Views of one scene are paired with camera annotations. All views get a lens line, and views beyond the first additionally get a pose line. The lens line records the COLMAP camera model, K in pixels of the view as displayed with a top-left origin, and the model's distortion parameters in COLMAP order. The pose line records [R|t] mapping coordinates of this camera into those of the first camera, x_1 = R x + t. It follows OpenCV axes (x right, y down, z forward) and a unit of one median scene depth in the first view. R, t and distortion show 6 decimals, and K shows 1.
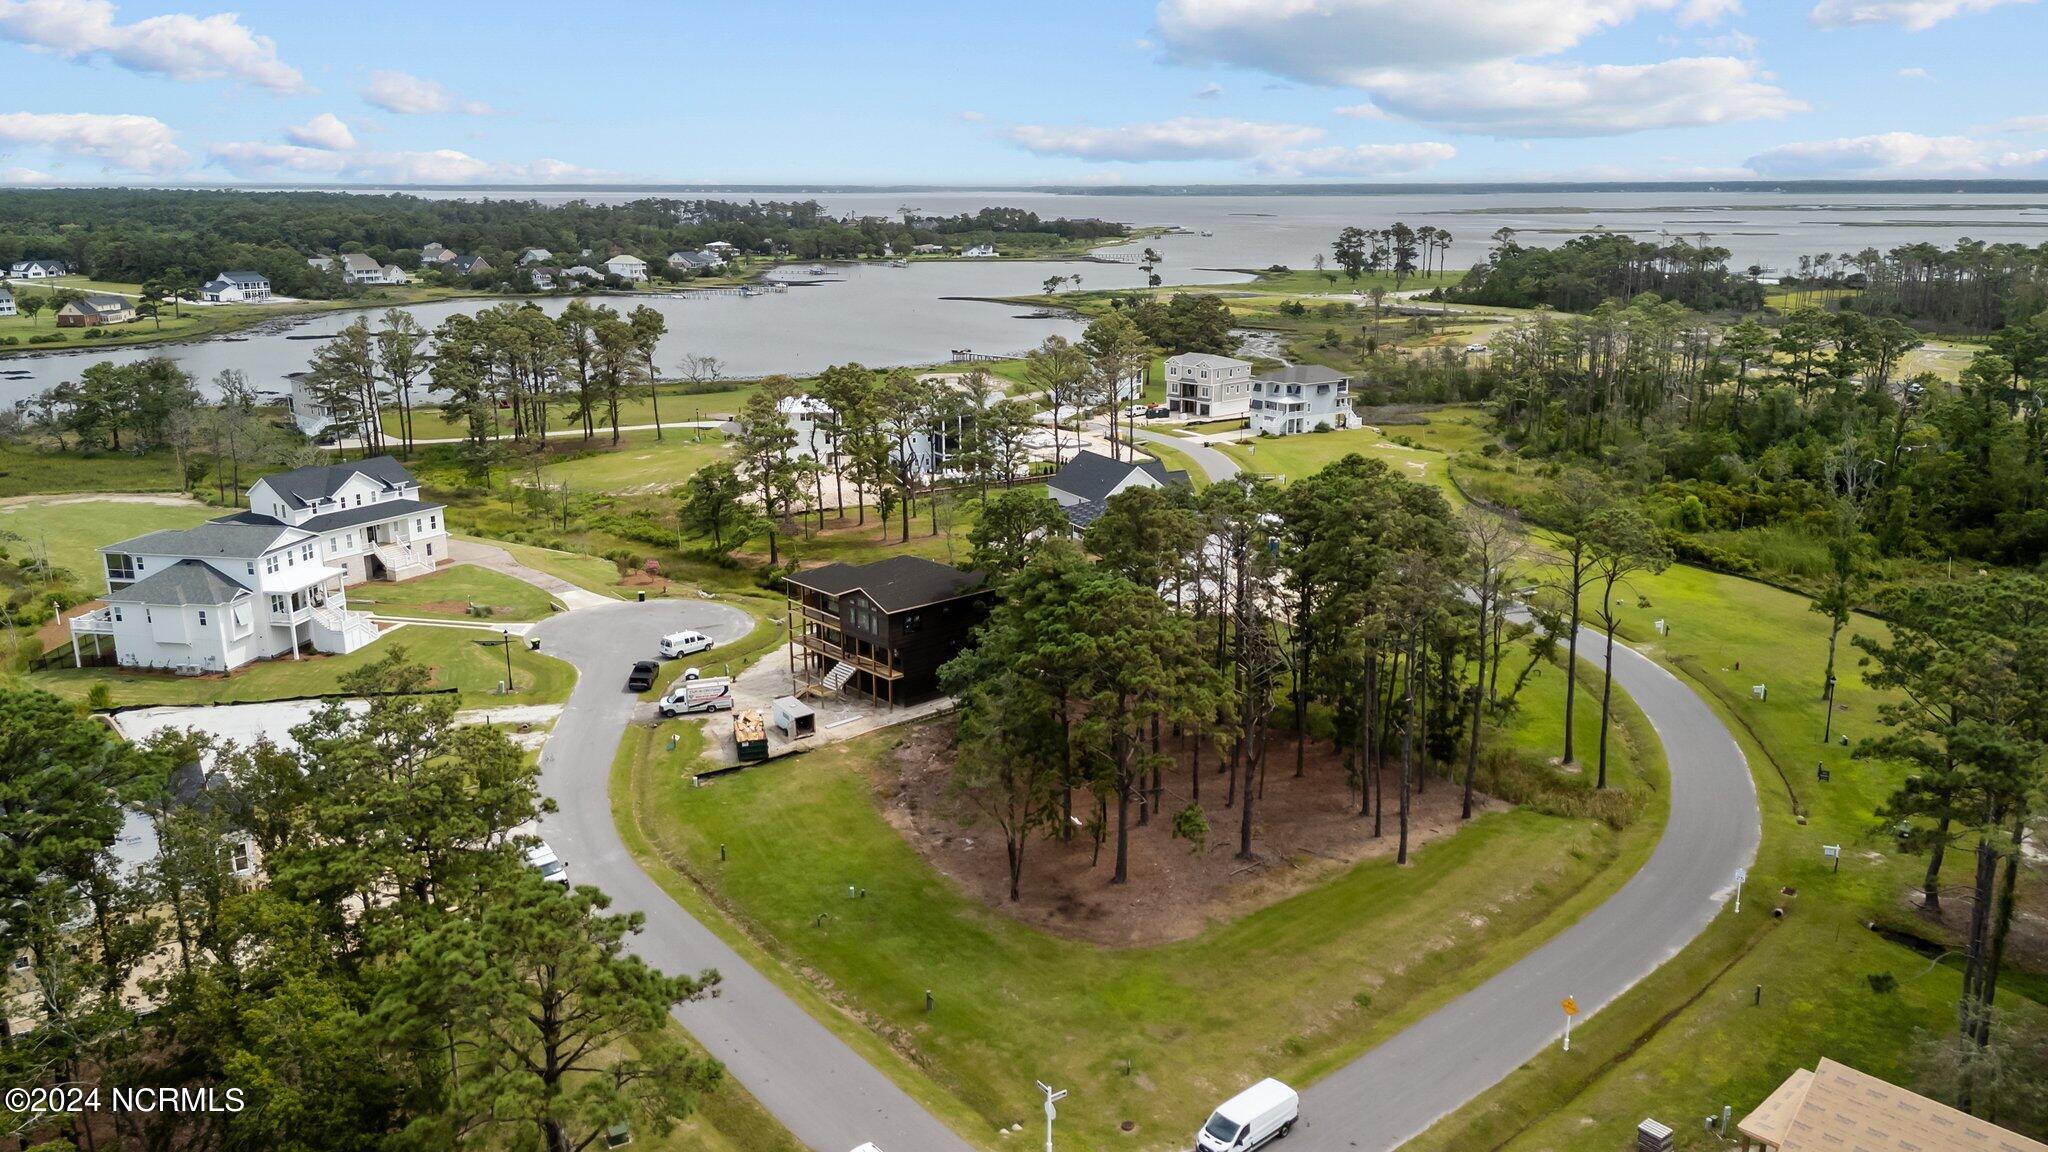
lens RADIAL K [[1492.0, 0, 1024.0], [0, 1492.0, 576.0], [0, 0, 1]] dist [0.083713, -0.075978]
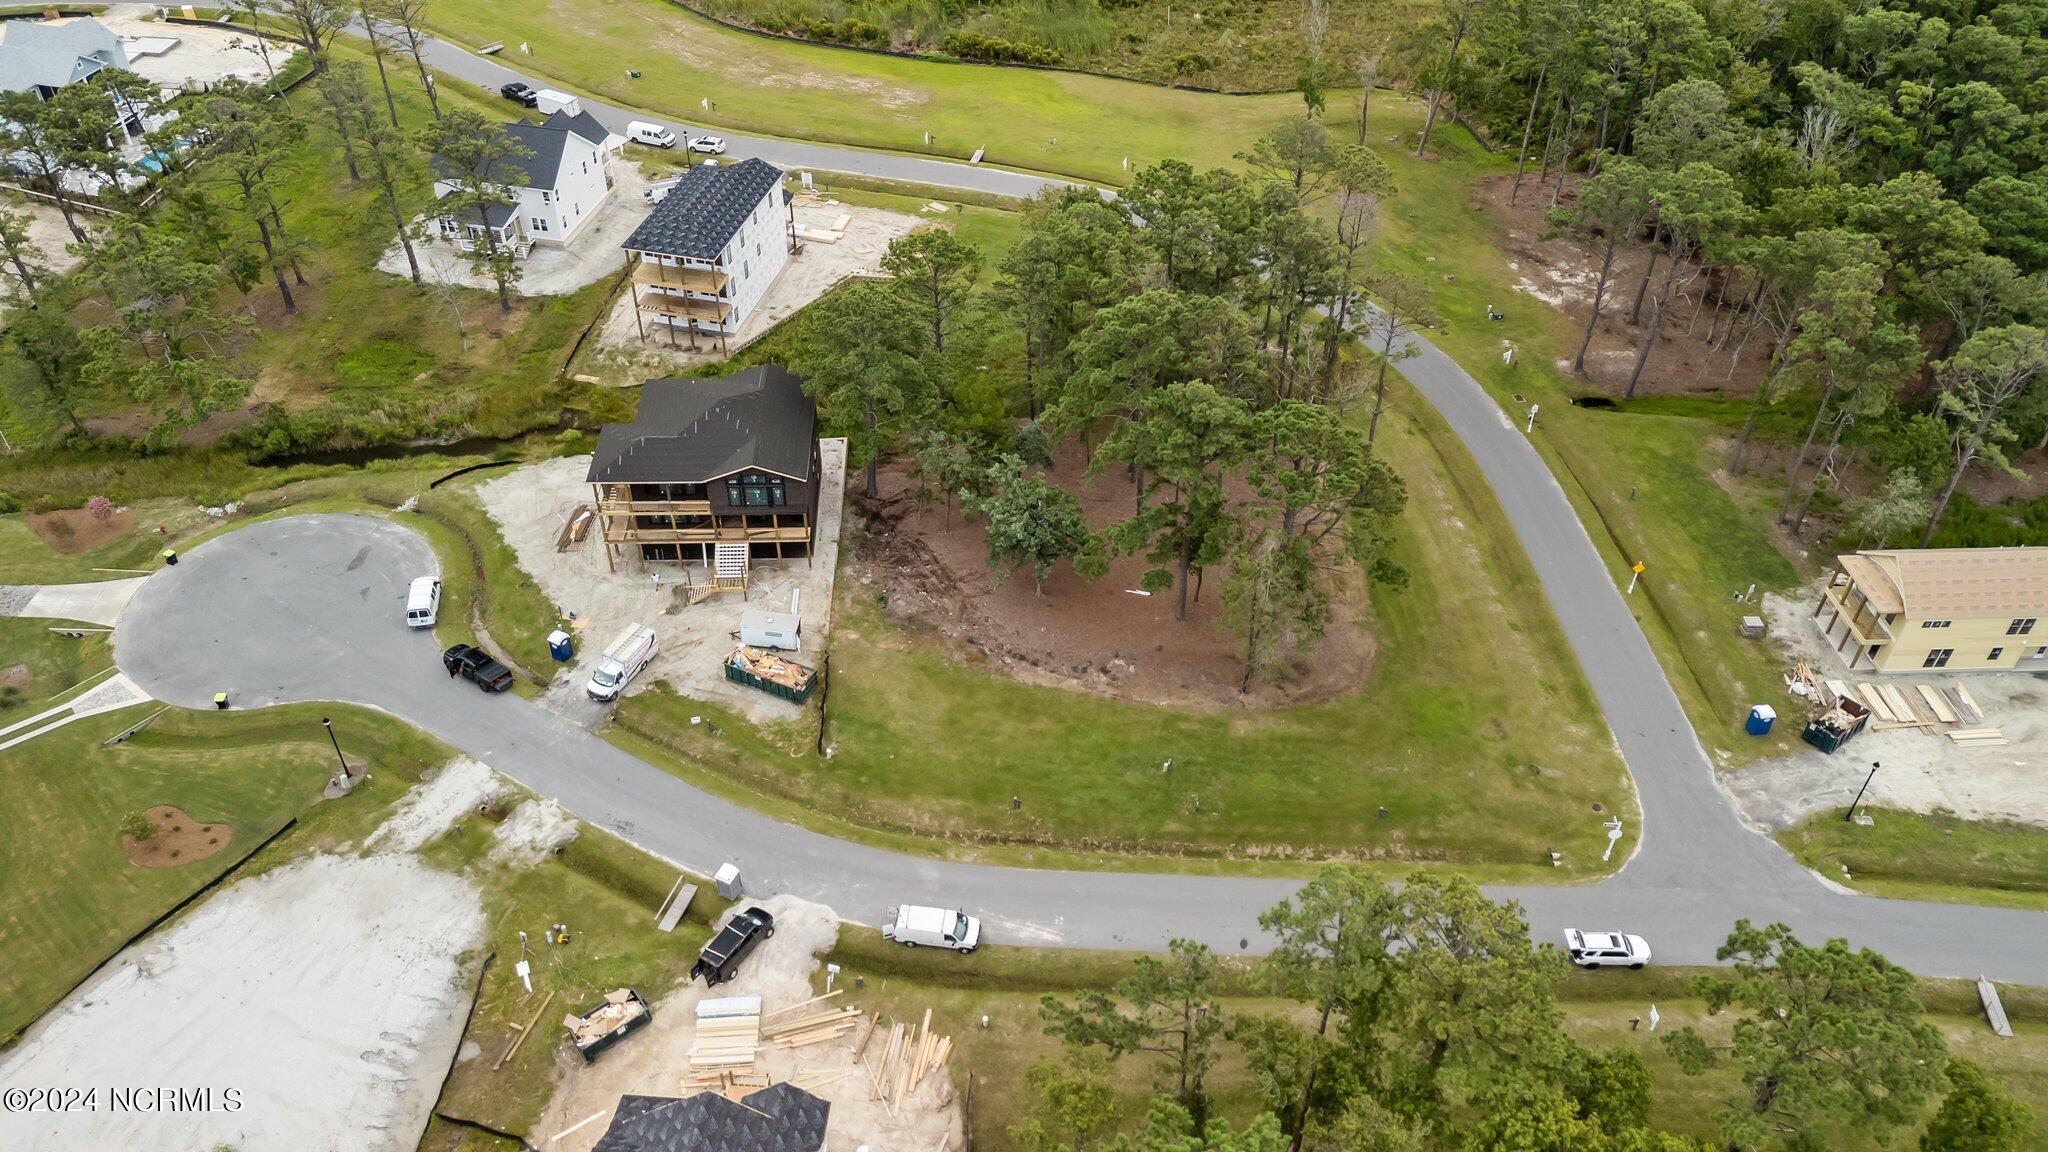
lens RADIAL K [[1492.0, 0, 1024.0], [0, 1492.0, 576.0], [0, 0, 1]] dist [0.083713, -0.075978]
pose [[0.638844, -0.488427, 0.594404, -0.264298], [0.180075, 0.846090, 0.501702, -0.163564], [-0.747965, -0.213472, 0.628473, 0.153097]]
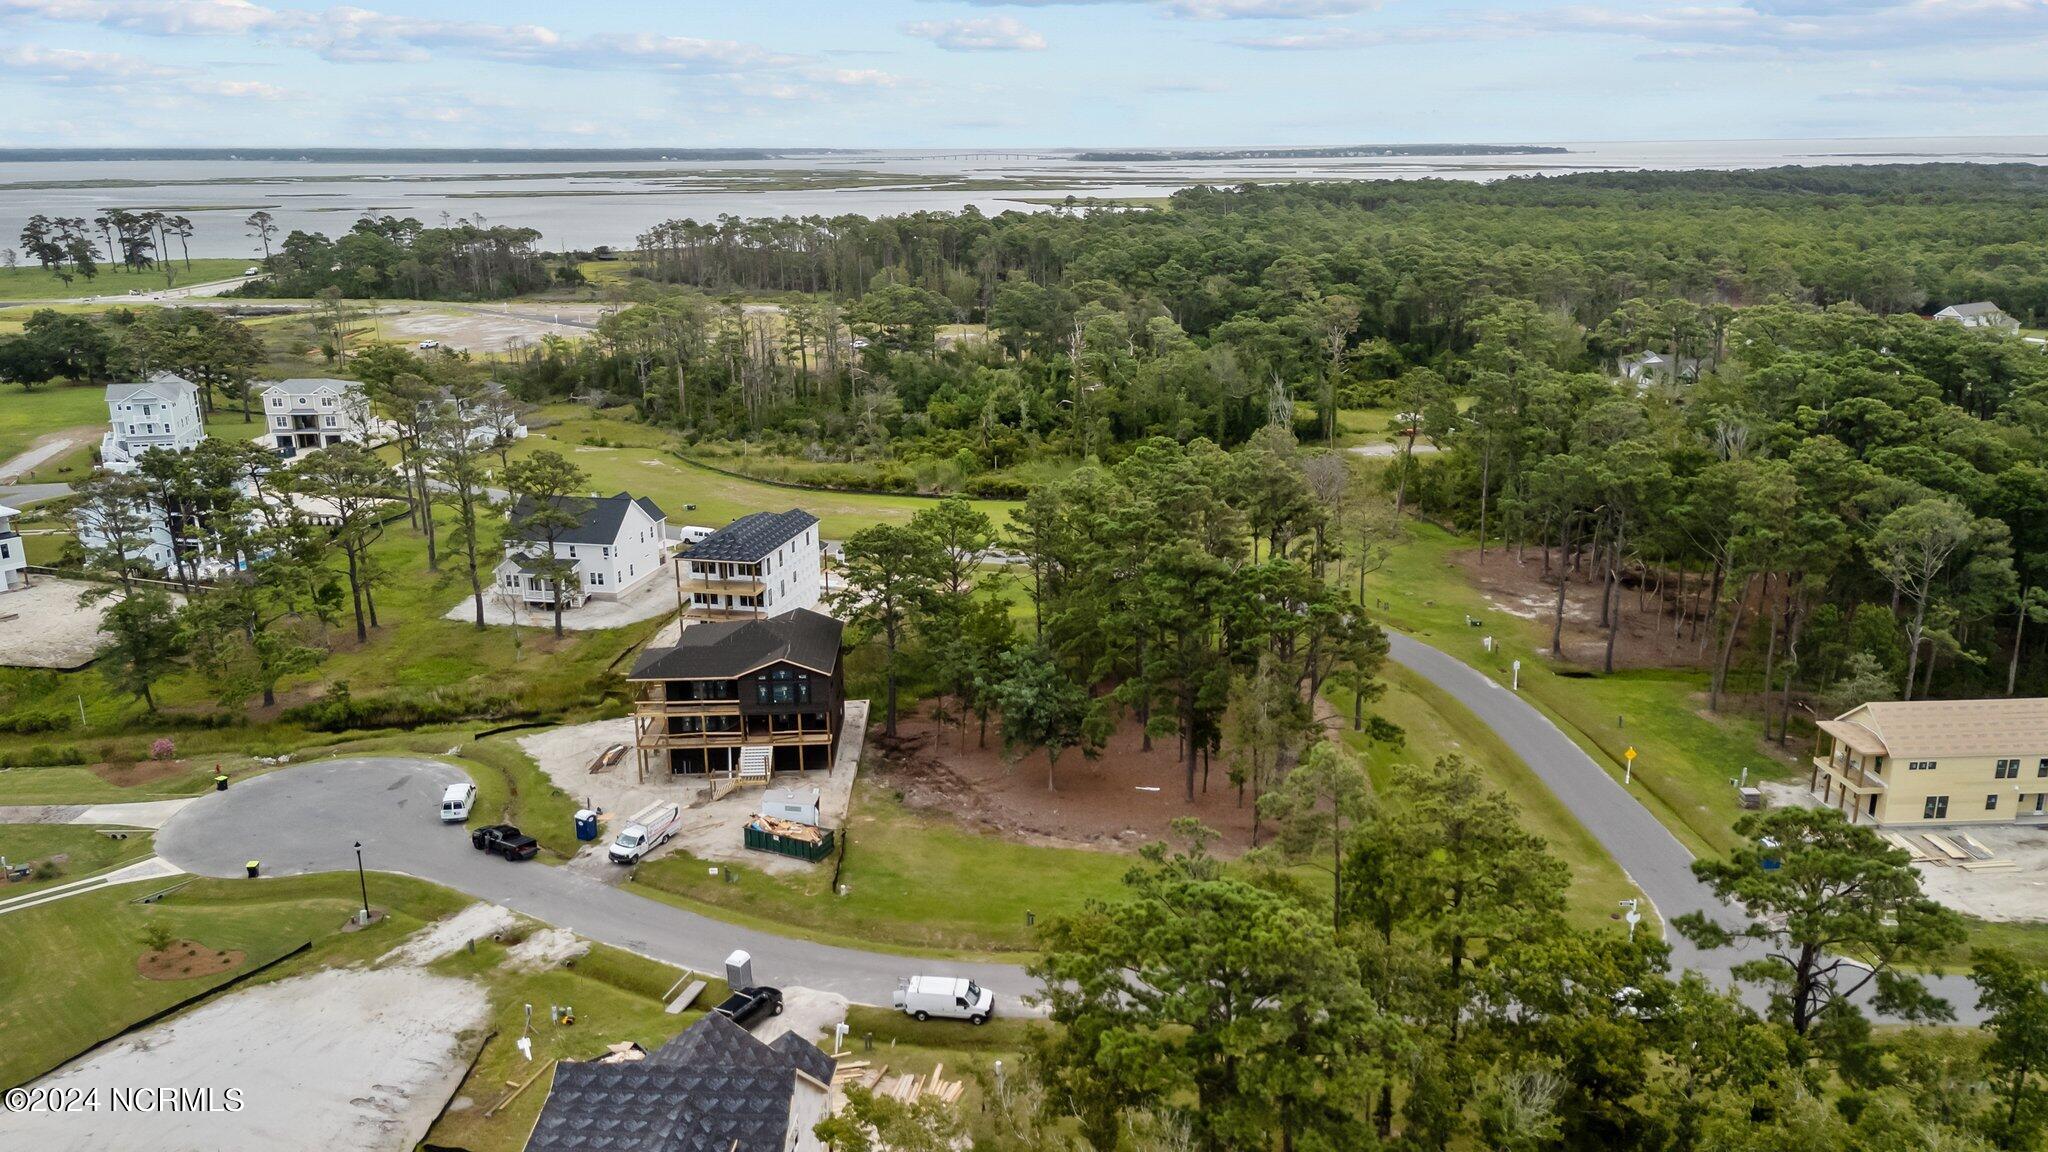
lens RADIAL K [[1514.0, 0, 1024.0], [0, 1514.0, 576.0], [0, 0, 1]] dist [0.087426, -0.078100]
pose [[0.643394, -0.214716, 0.734807, -0.331566], [0.203813, 0.973261, 0.105936, -0.053006], [-0.737905, 0.081604, 0.669953, 0.117679]]
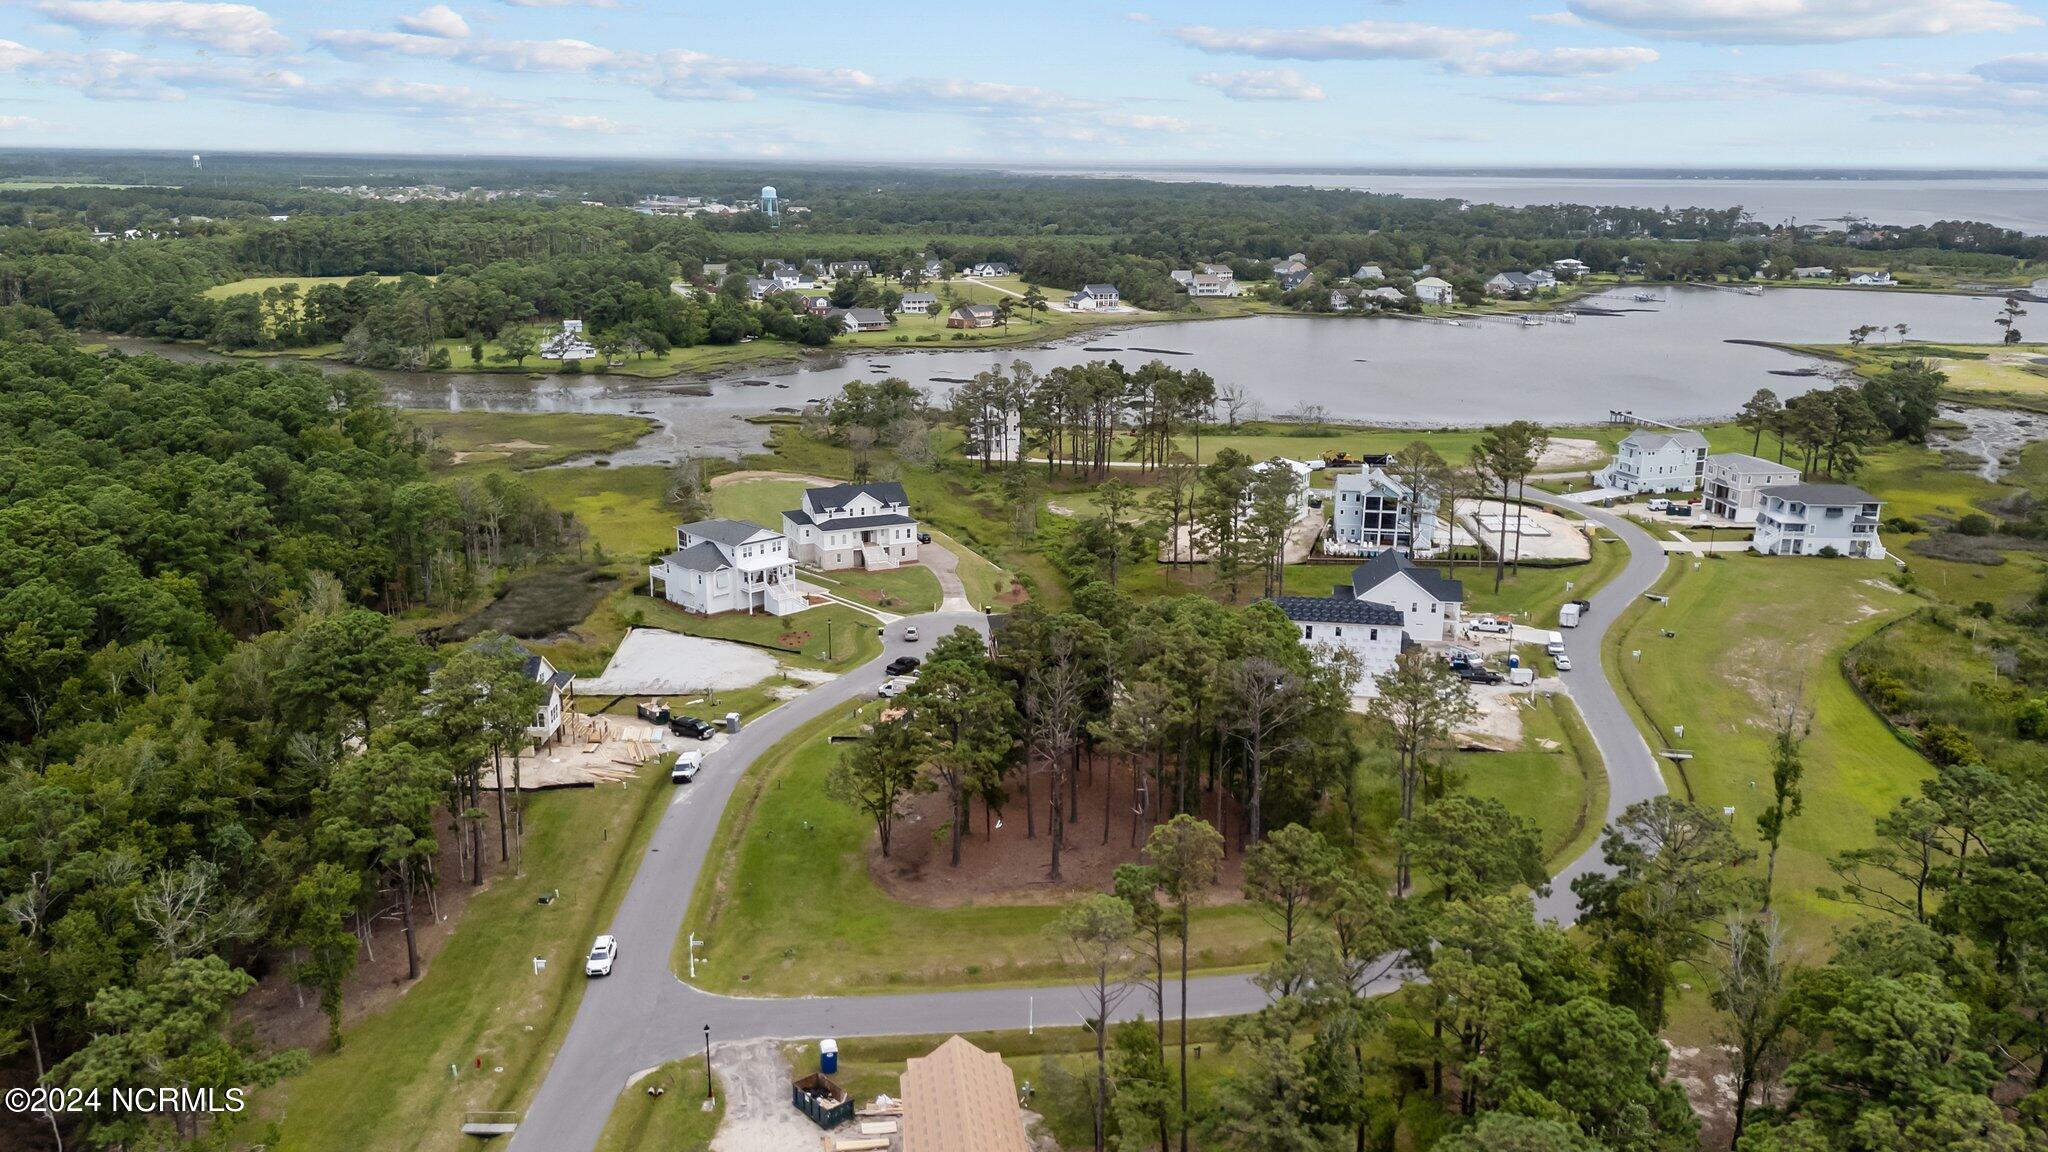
lens RADIAL K [[1492.0, 0, 1024.0], [0, 1492.0, 576.0], [0, 0, 1]] dist [0.083713, -0.075978]
pose [[0.819768, 0.159091, -0.550154, 0.323370], [-0.154448, 0.986462, 0.055123, -0.061434], [0.551476, 0.039782, 0.833242, -0.070287]]
